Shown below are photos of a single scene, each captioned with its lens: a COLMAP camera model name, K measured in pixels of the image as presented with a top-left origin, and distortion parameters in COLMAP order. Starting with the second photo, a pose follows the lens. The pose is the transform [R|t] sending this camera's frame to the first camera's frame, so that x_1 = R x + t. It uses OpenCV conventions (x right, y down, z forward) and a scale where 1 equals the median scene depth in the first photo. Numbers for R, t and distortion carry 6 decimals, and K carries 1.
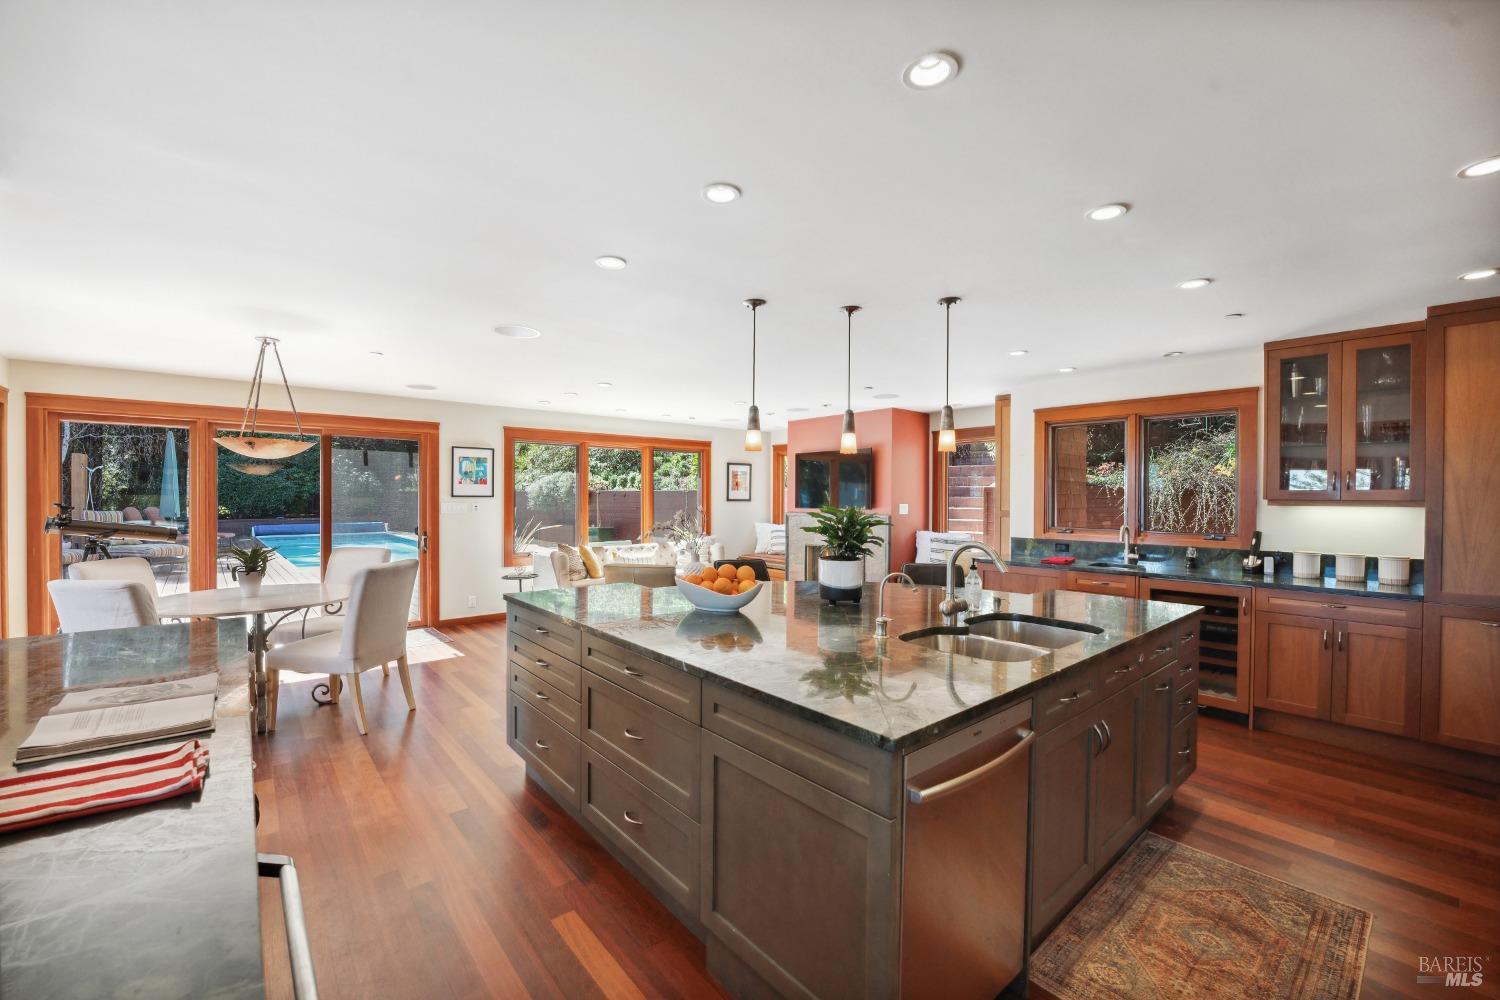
lens RADIAL K [[606.3, 0, 751.1], [0, 606.3, 495.7], [0, 0, 1]] dist [-0.001666, 0.000133]
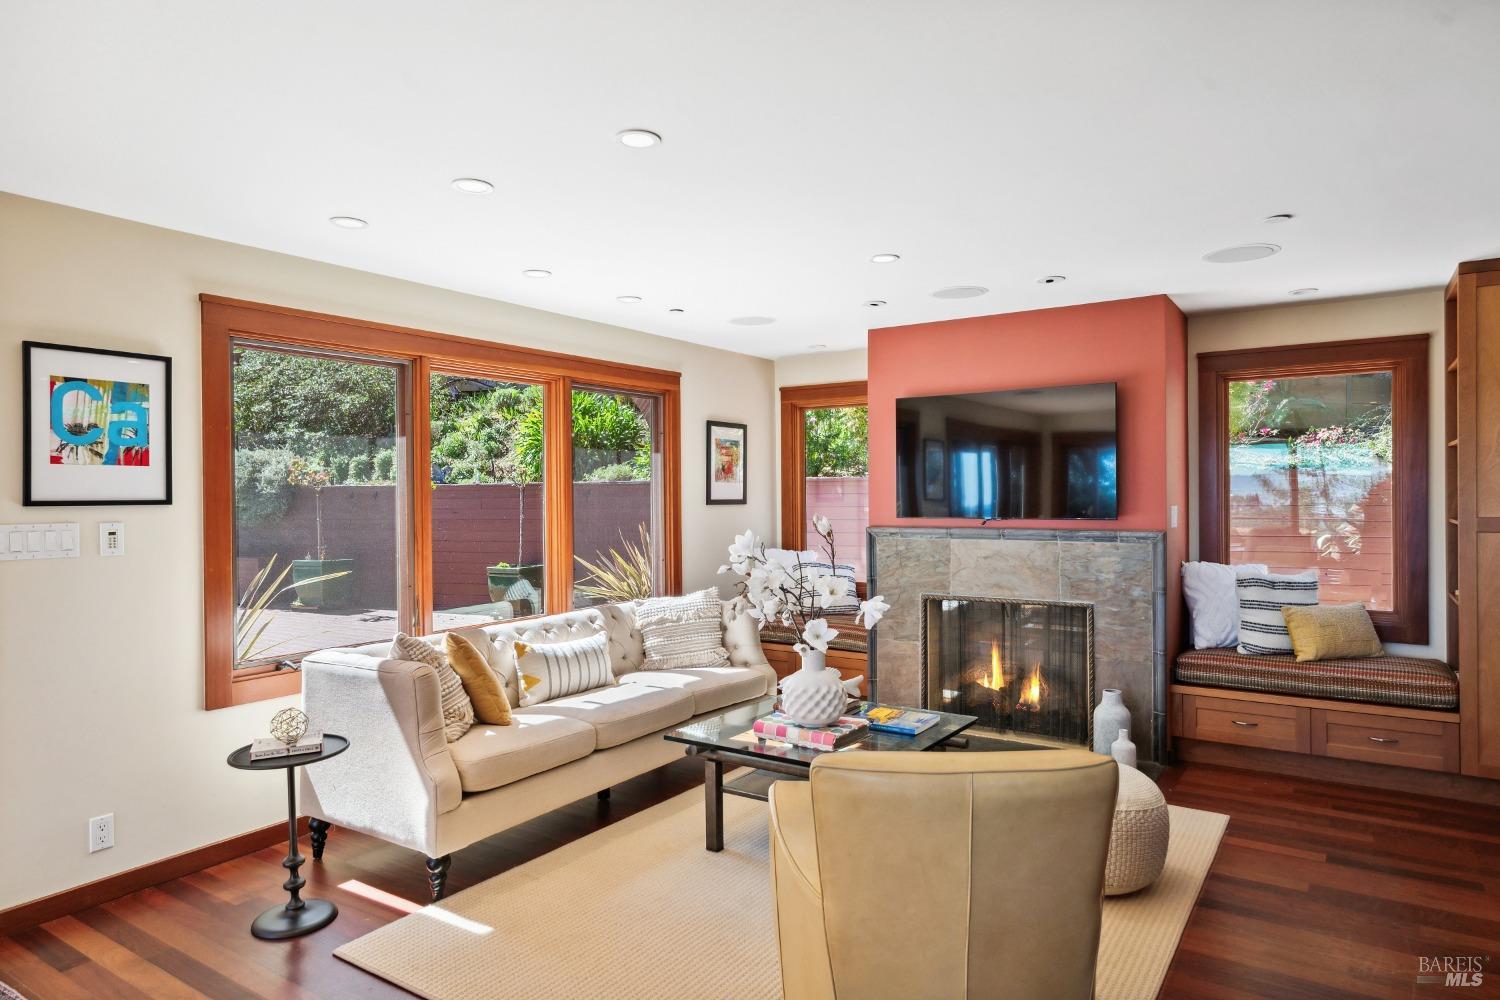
lens RADIAL K [[910.3, 0, 760.6], [0, 910.3, 501.5], [0, 0, 1]] dist [0.008210, 0.001454]
pose [[0.961639, -0.014069, 0.273956, -0.248775], [0.011135, 0.999863, 0.012262, -0.001908], [-0.274091, -0.008742, 0.961664, 0.427530]]
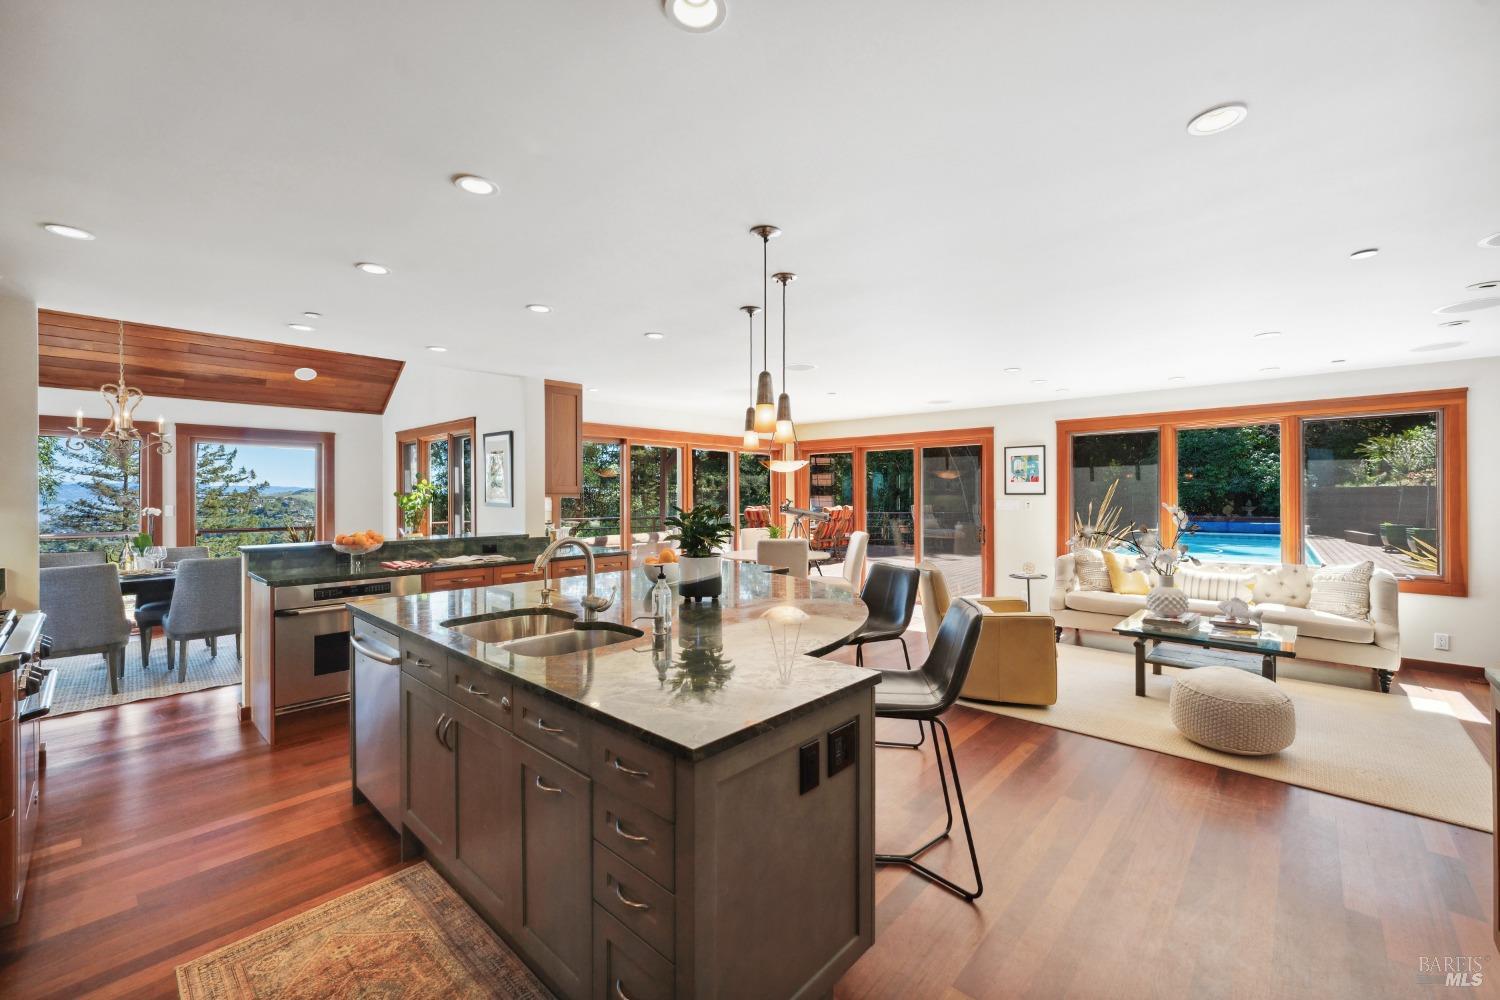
lens RADIAL K [[606.3, 0, 760.5], [0, 606.3, 495.9], [0, 0, 1]] dist [-0.001666, 0.000133]
pose [[0.126496, -0.006553, -0.991945, 0.479567], [0.000144, 0.999978, -0.006588, 0.010558], [0.991967, 0.000690, 0.126494, 0.412567]]
